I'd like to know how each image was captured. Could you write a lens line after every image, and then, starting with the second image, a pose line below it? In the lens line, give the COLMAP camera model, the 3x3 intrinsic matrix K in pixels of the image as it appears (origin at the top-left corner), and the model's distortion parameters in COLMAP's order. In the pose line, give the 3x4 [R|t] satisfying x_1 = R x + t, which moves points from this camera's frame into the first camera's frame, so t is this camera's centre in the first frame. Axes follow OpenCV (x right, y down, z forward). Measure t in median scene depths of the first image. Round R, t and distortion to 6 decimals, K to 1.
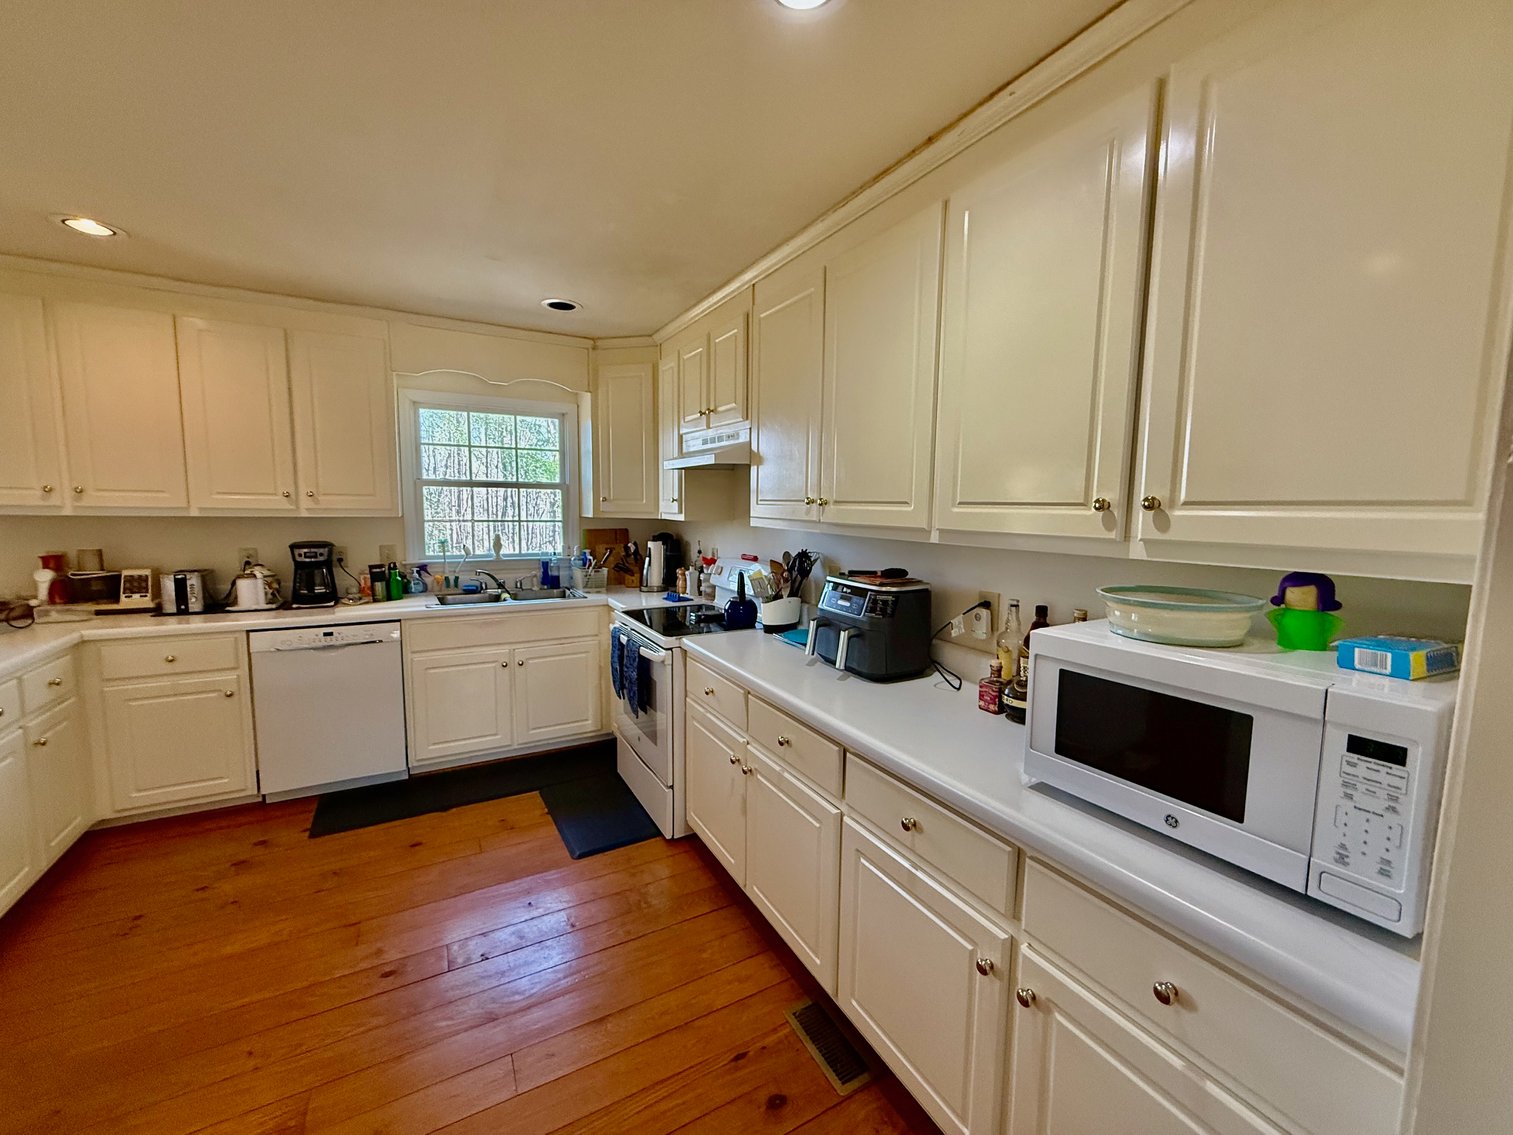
lens RADIAL K [[602.4, 0, 753.7], [0, 602.4, 569.4], [0, 0, 1]] dist [-0.000048, 0.000457]
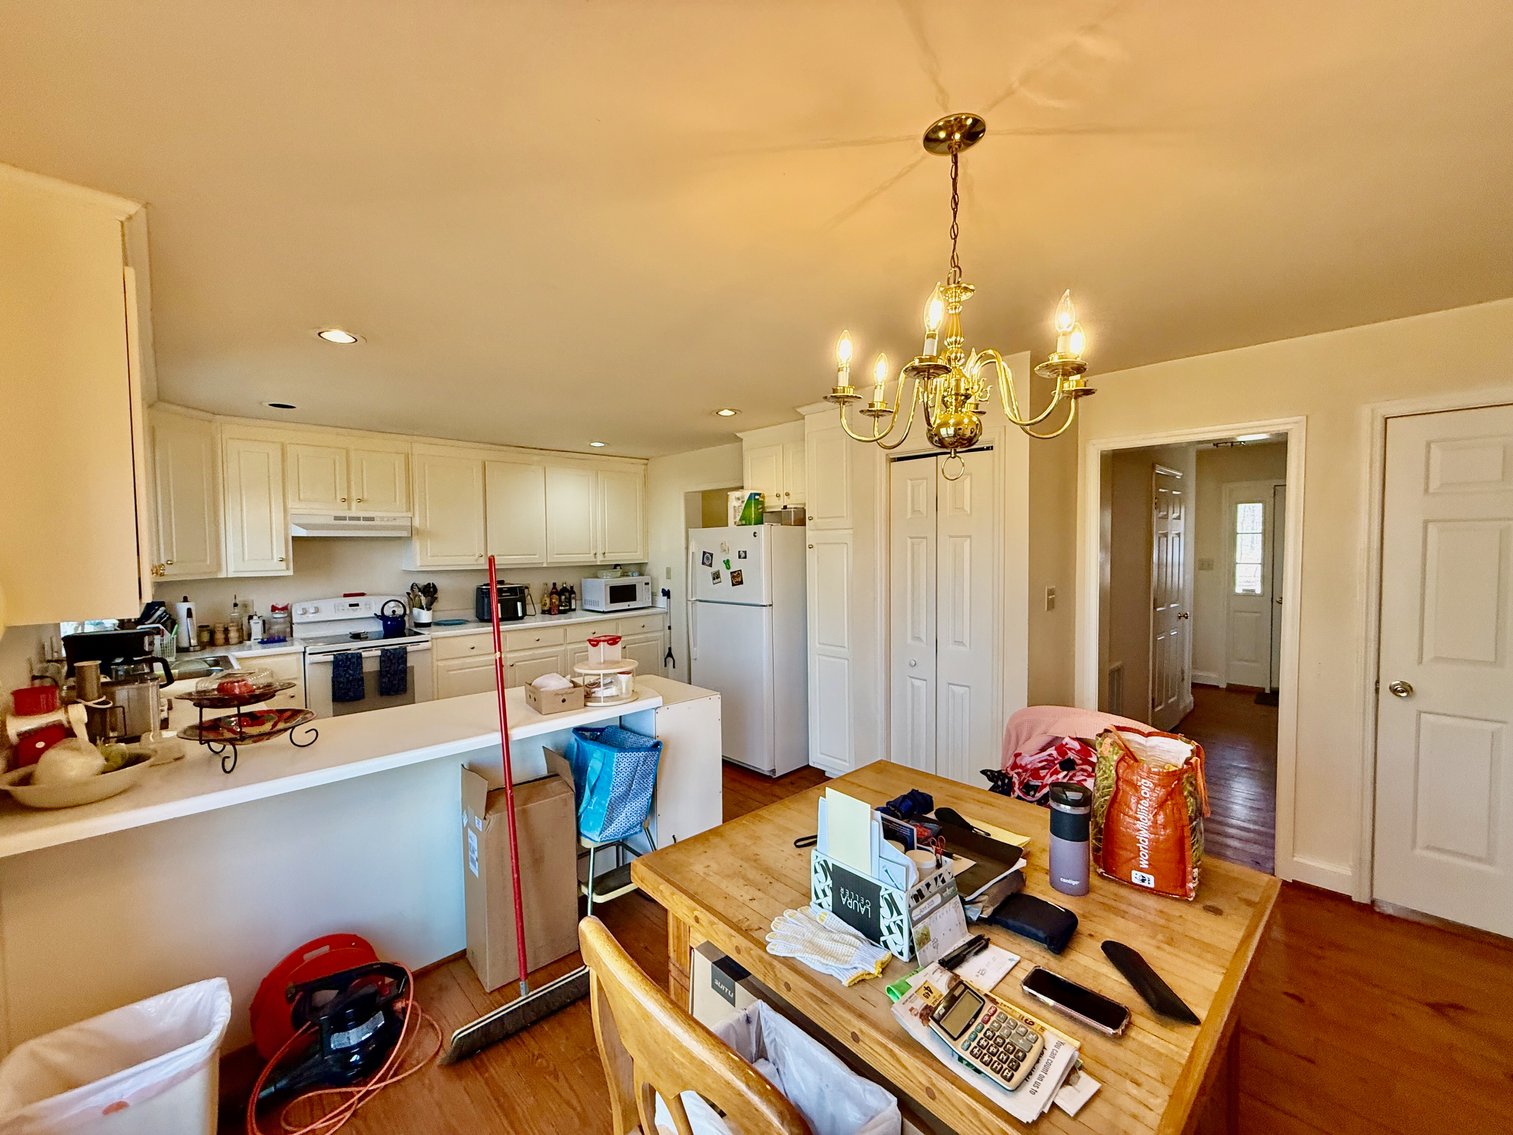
lens RADIAL K [[609.0, 0, 750.1], [0, 609.0, 568.7], [0, 0, 1]] dist [-0.000105, 0.000082]
pose [[-0.246819, -0.050138, 0.967764, -1.832122], [0.110421, 0.990701, 0.079488, -0.098898], [-0.962750, 0.126481, -0.238987, 0.420883]]
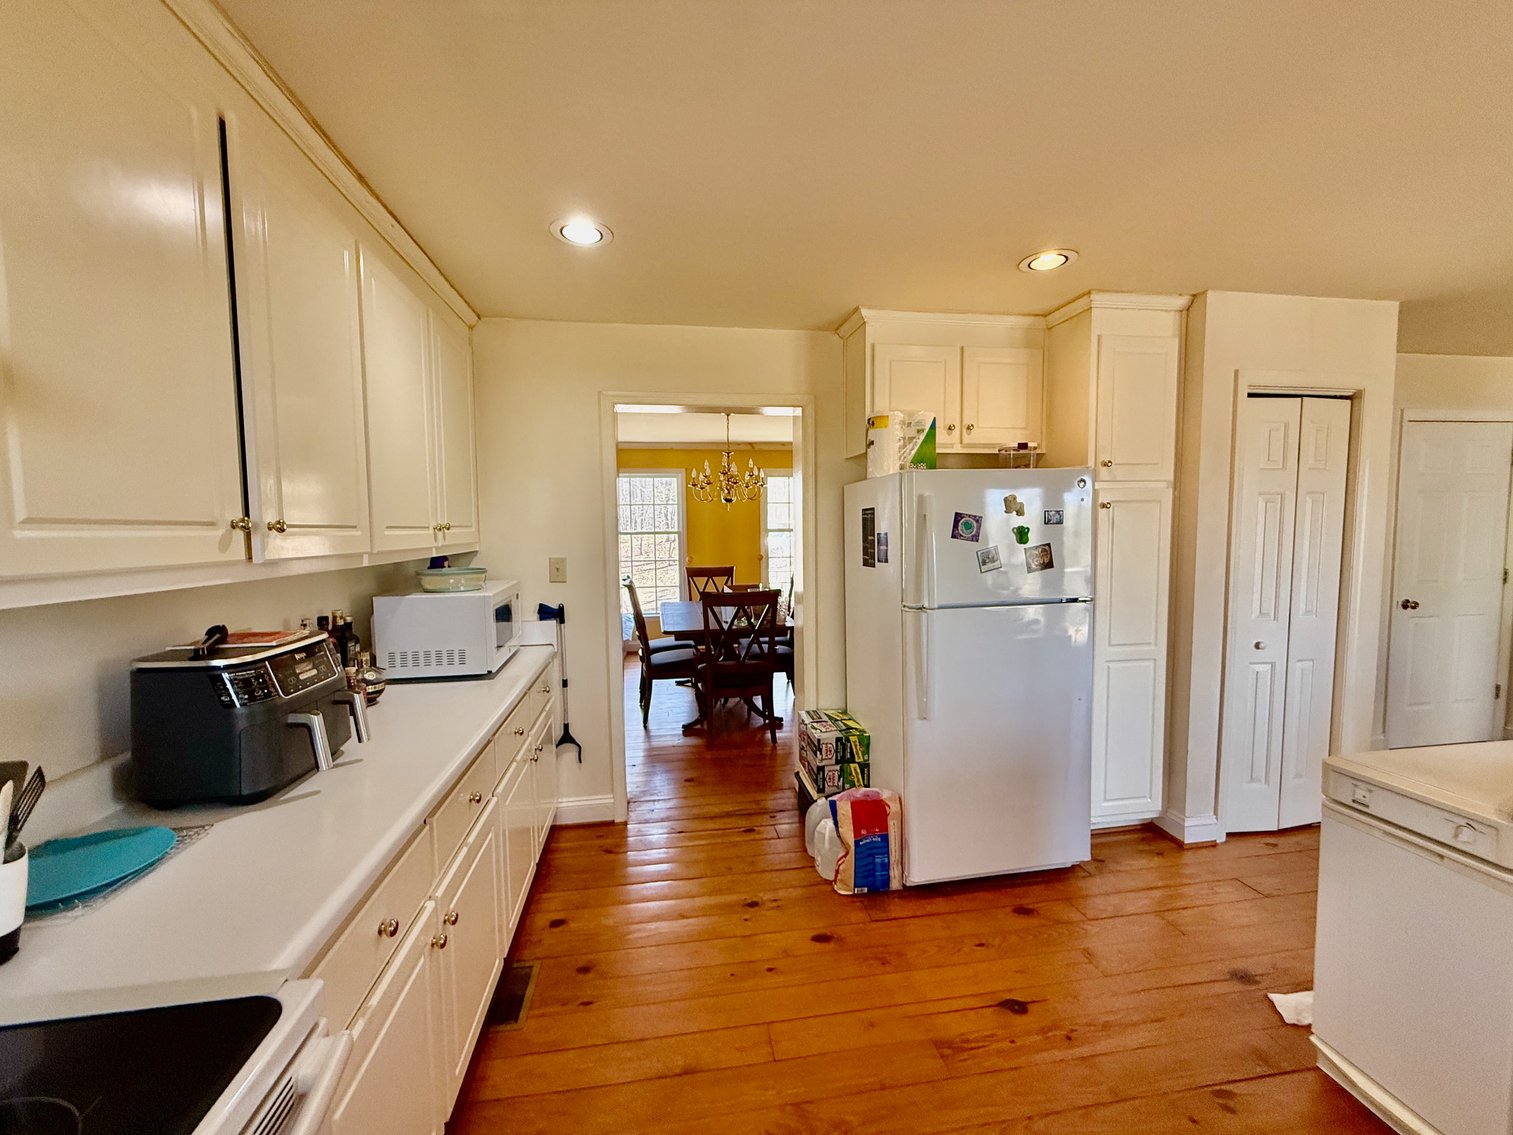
lens RADIAL K [[609.0, 0, 750.1], [0, 609.0, 568.7], [0, 0, 1]] dist [-0.000105, 0.000082]
pose [[-0.939817, -0.023750, 0.340852, -0.382351], [0.038280, 0.983982, 0.174110, -0.111925], [-0.339527, 0.176679, -0.923854, 1.001848]]
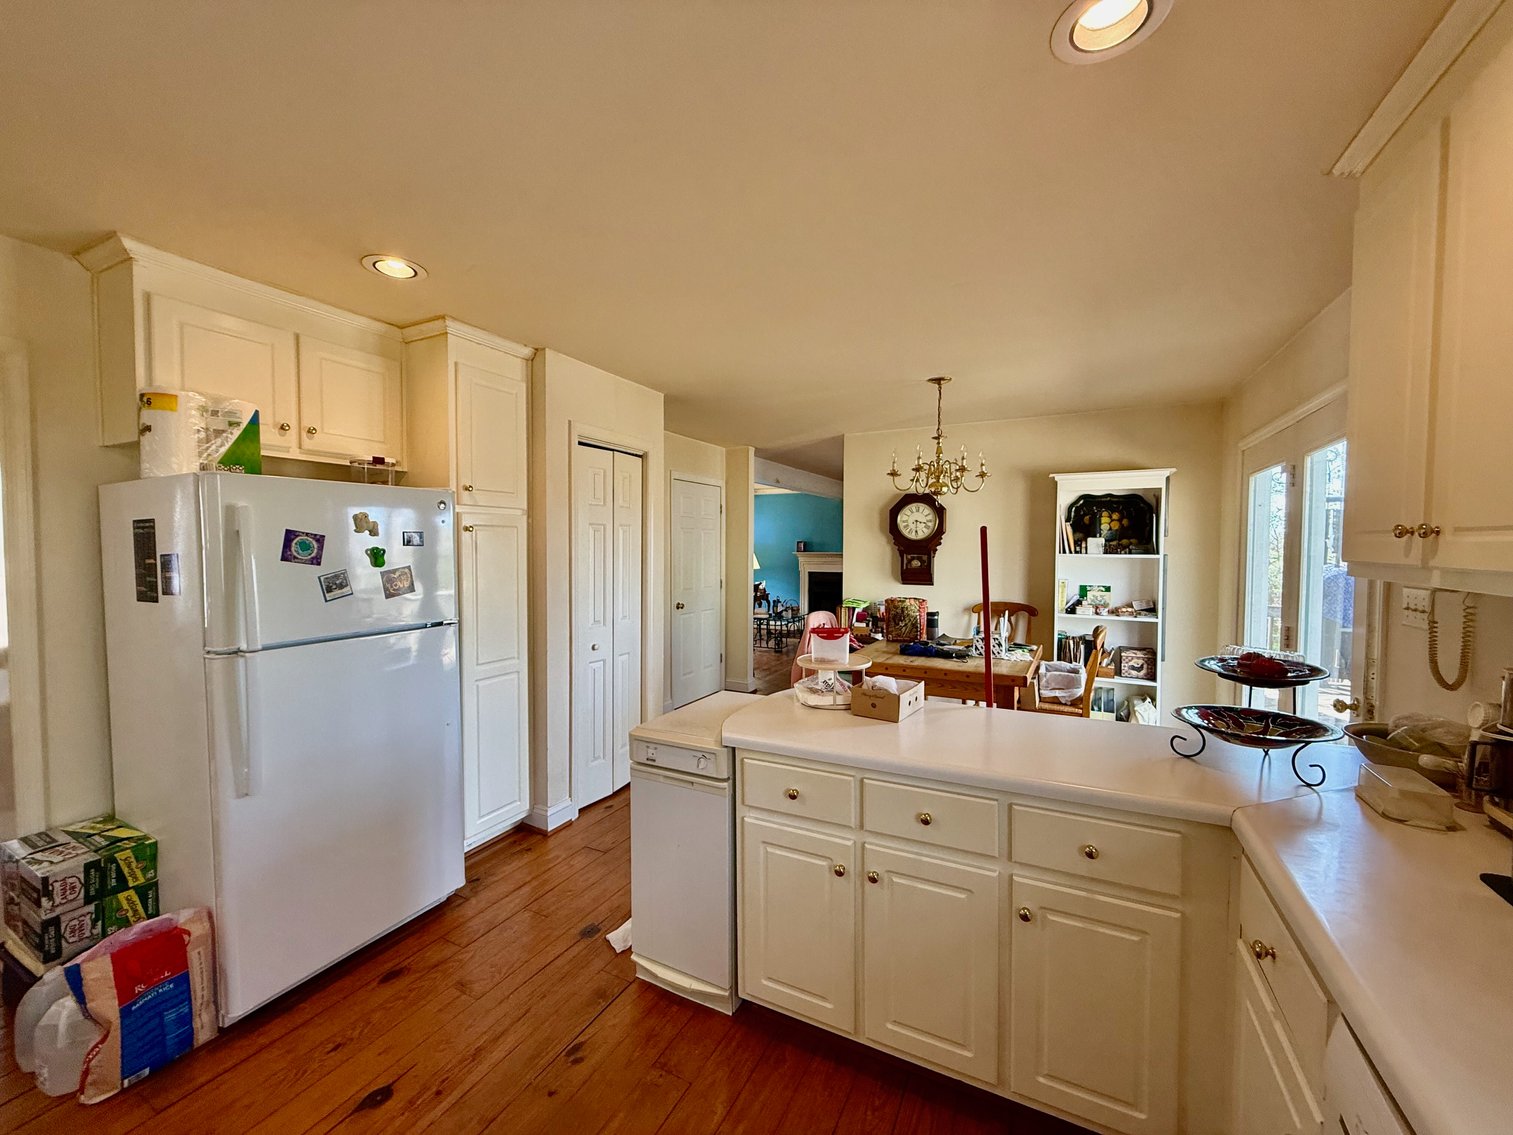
lens RADIAL K [[602.4, 0, 753.7], [0, 602.4, 569.4], [0, 0, 1]] dist [-0.000048, 0.000457]
pose [[-0.830545, 0.005688, -0.556922, -0.417478], [-0.073507, 0.990081, 0.119734, -0.107024], [0.552079, 0.140383, -0.821889, 0.973457]]
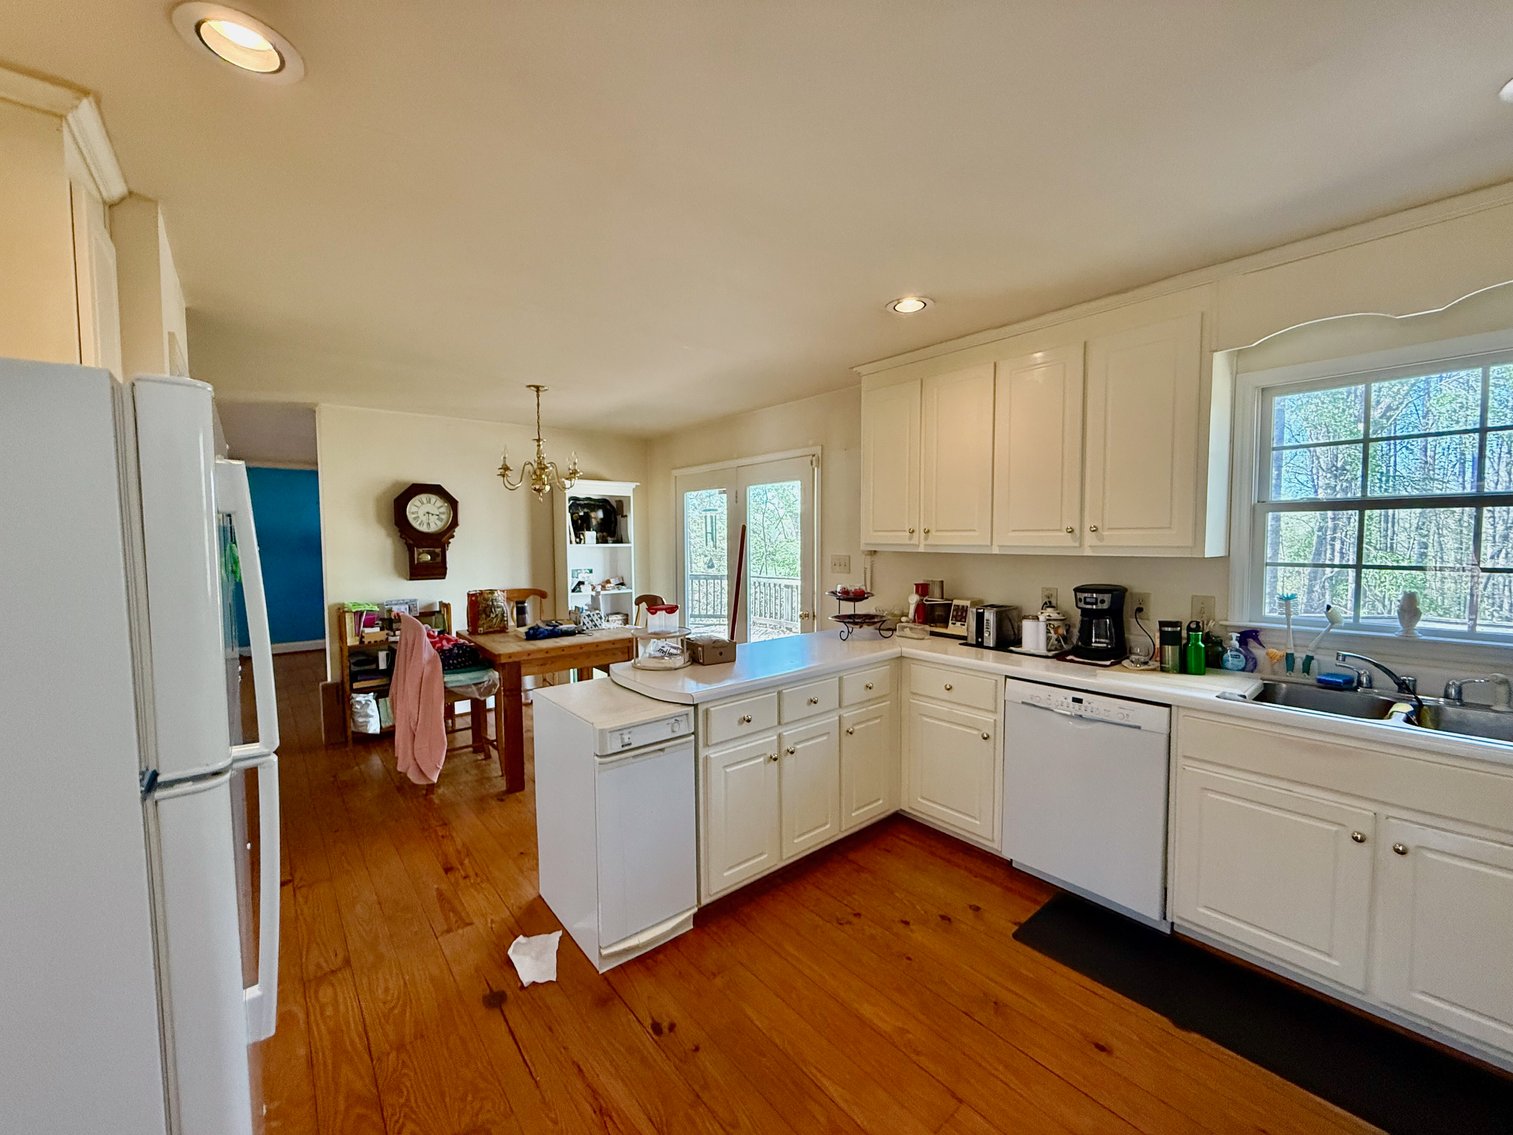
lens RADIAL K [[602.4, 0, 753.7], [0, 602.4, 569.4], [0, 0, 1]] dist [-0.000048, 0.000457]
pose [[0.185638, 0.037777, -0.981892, 0.002296], [-0.097383, 0.995049, 0.019872, -0.040141], [0.977781, 0.091930, 0.188397, 0.392108]]
